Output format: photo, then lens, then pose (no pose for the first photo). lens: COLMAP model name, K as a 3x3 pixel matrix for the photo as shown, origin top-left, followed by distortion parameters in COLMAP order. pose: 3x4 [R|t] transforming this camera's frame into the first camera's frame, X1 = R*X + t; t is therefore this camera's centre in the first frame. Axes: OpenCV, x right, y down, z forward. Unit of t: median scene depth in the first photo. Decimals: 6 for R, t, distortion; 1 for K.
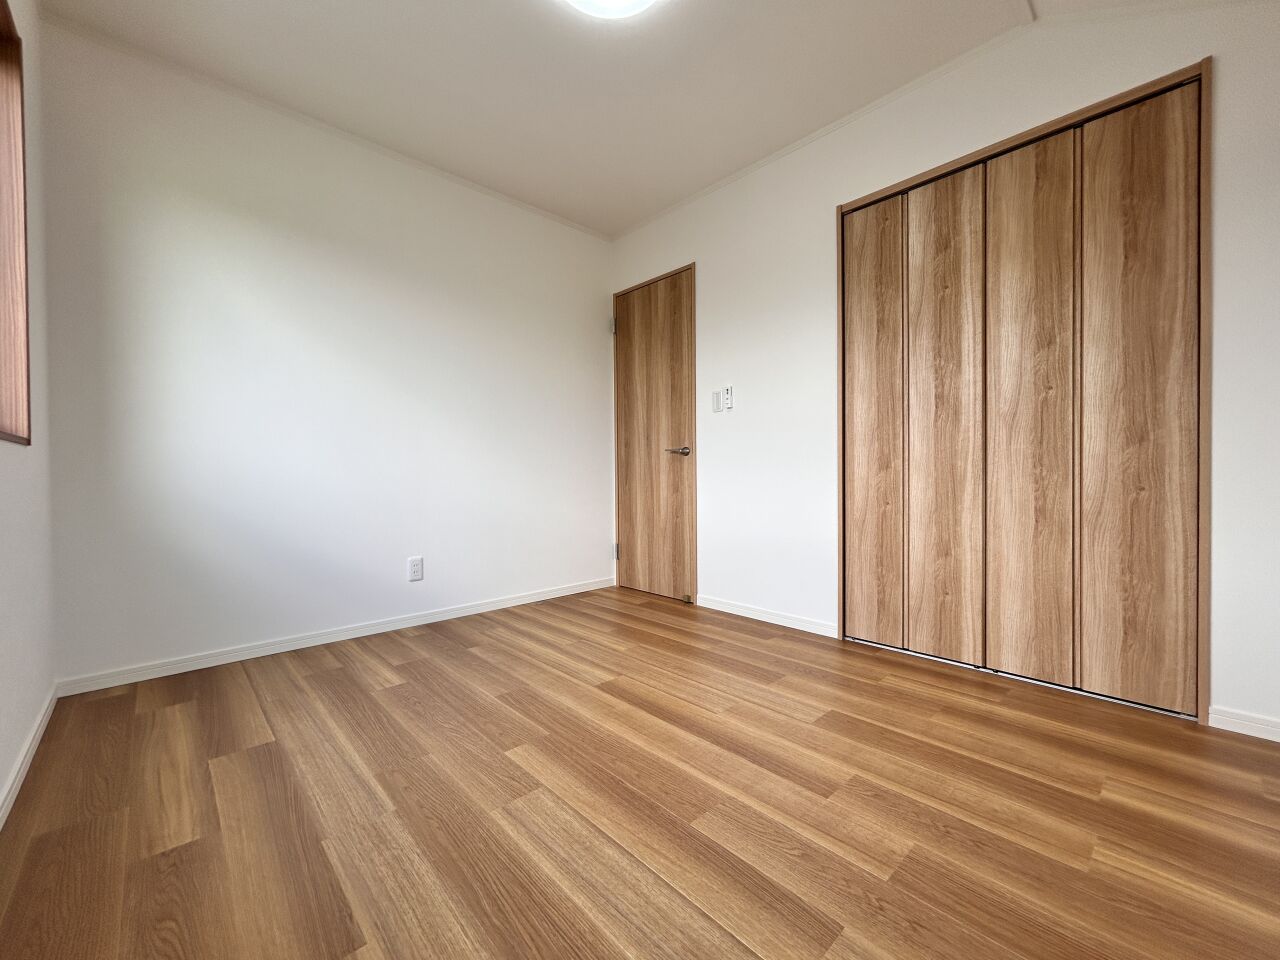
lens RADIAL K [[516.9, 0, 638.7], [0, 516.9, 475.8], [0, 0, 1]] dist [-0.001136, 0.000561]
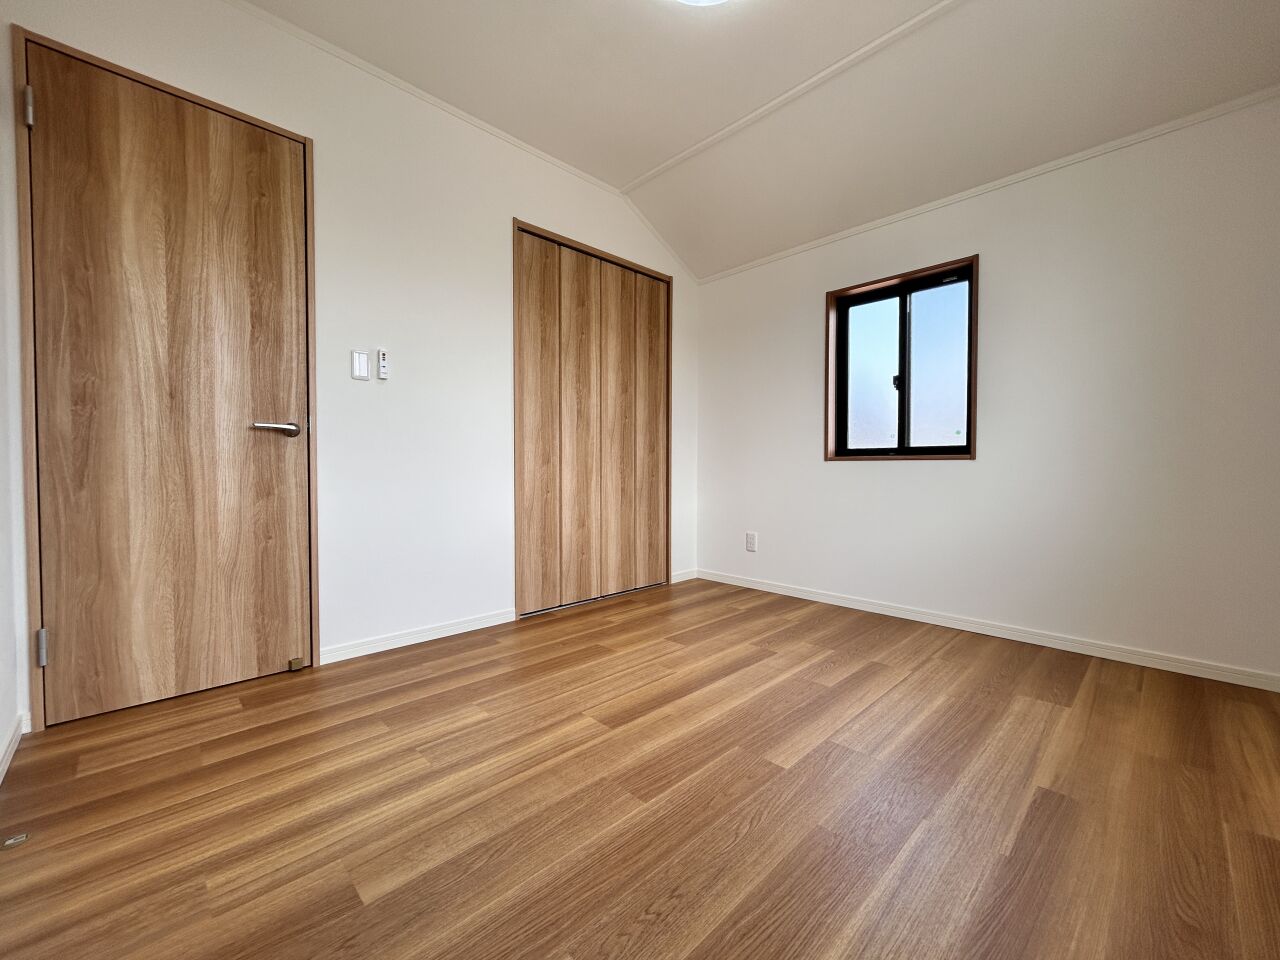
lens RADIAL K [[516.9, 0, 637.5], [0, 516.9, 476.4], [0, 0, 1]] dist [-0.001136, 0.000561]
pose [[-0.013674, -0.009357, 0.999863, -0.809951], [0.005533, 0.999940, 0.009433, 0.007392], [-0.999891, 0.005661, -0.013622, 0.887874]]
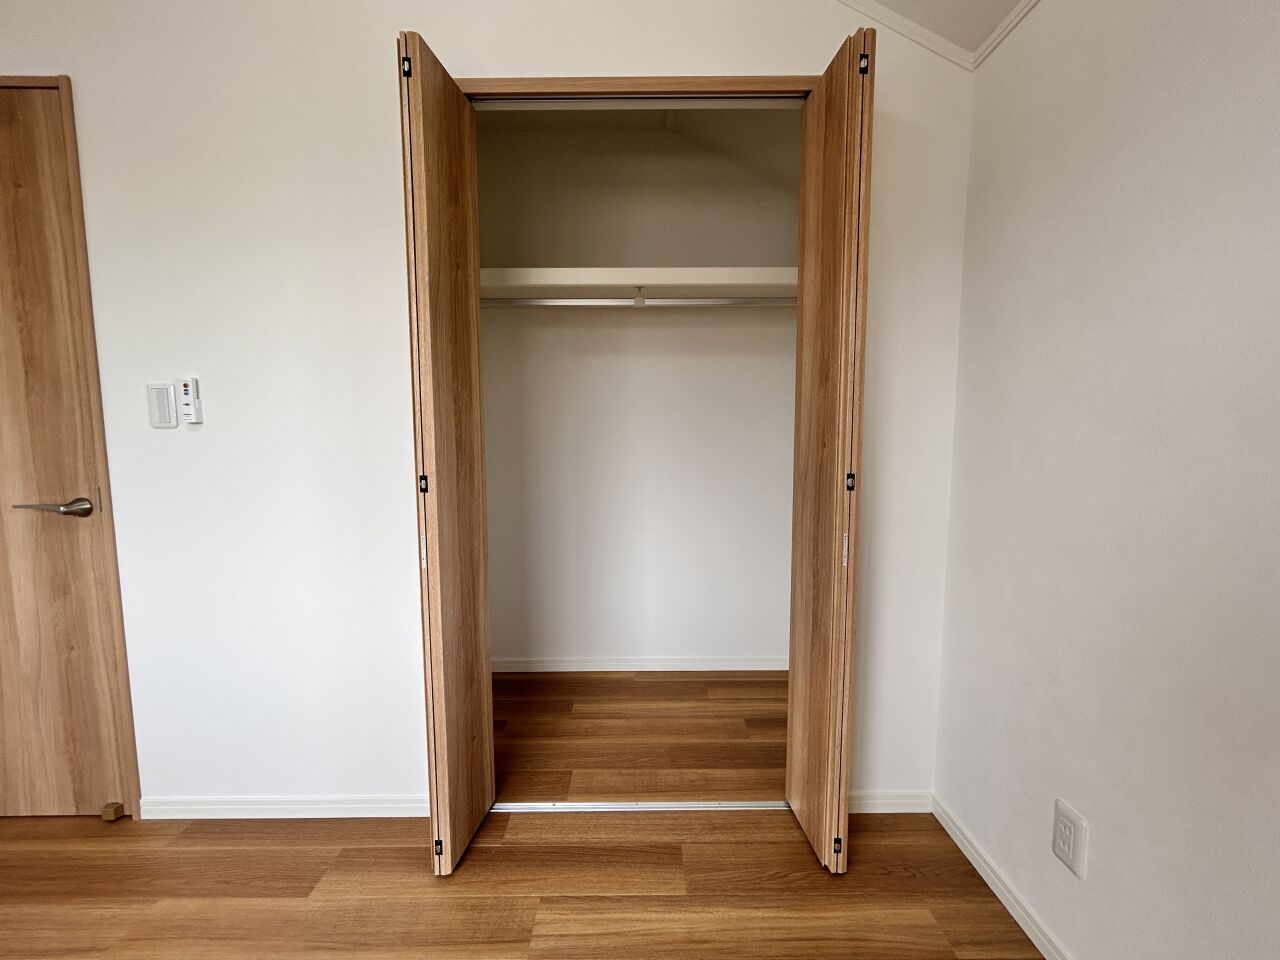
lens RADIAL K [[516.9, 0, 631.0], [0, 516.9, 472.3], [0, 0, 1]] dist [-0.001136, 0.000561]
pose [[0.682269, -0.062626, 0.728414, 0.136975], [0.005525, 0.996738, 0.080520, -0.169296], [-0.731081, -0.050912, 0.680389, 0.505553]]
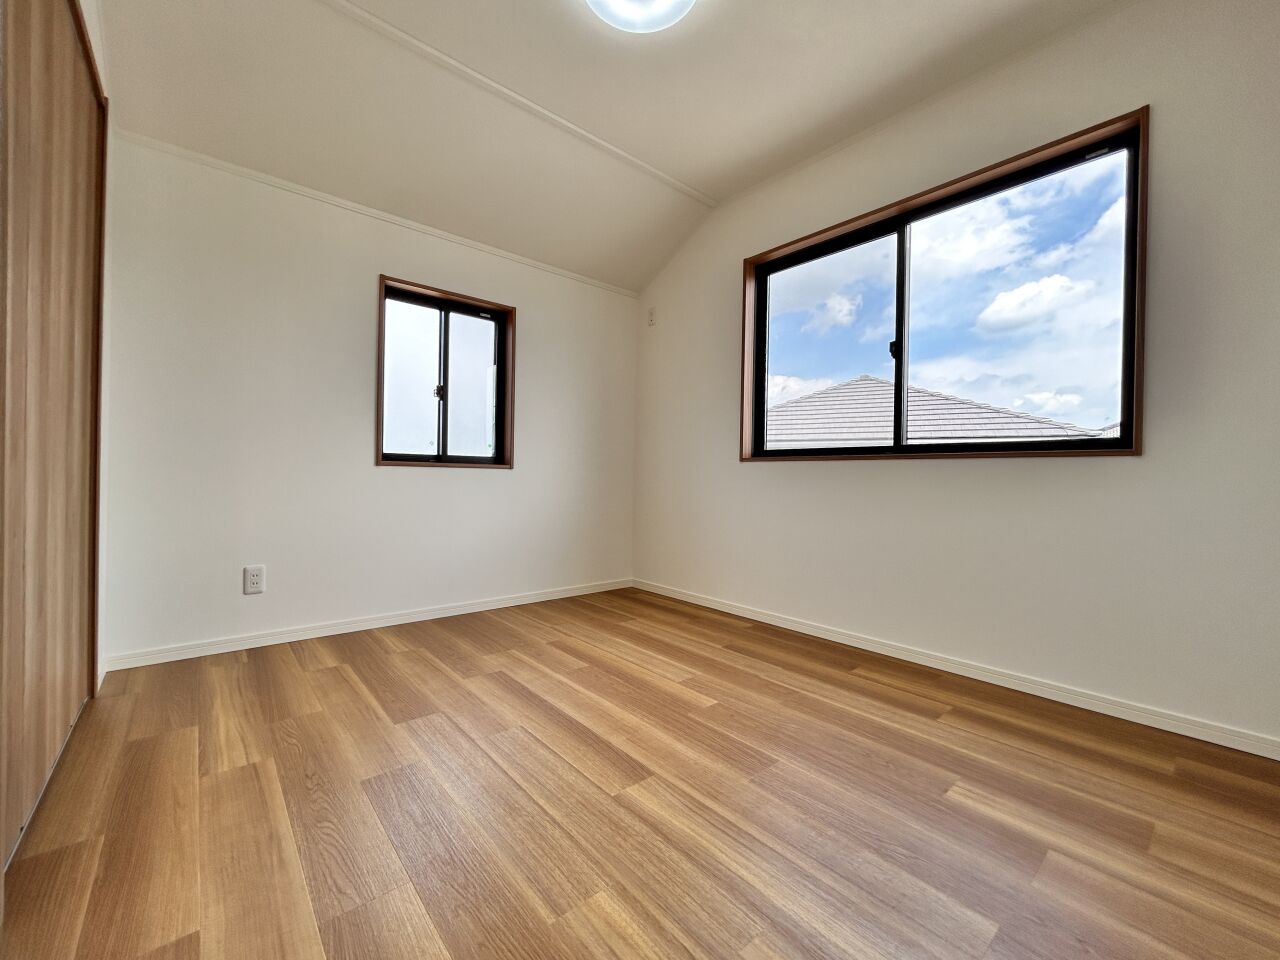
lens RADIAL K [[516.9, 0, 637.5], [0, 516.9, 477.9], [0, 0, 1]] dist [-0.001136, 0.000561]
pose [[-0.998986, -0.010239, 0.043853, -0.081784], [-0.009974, 0.999931, 0.006262, -0.003428], [-0.043915, 0.005818, -0.999018, 1.562813]]
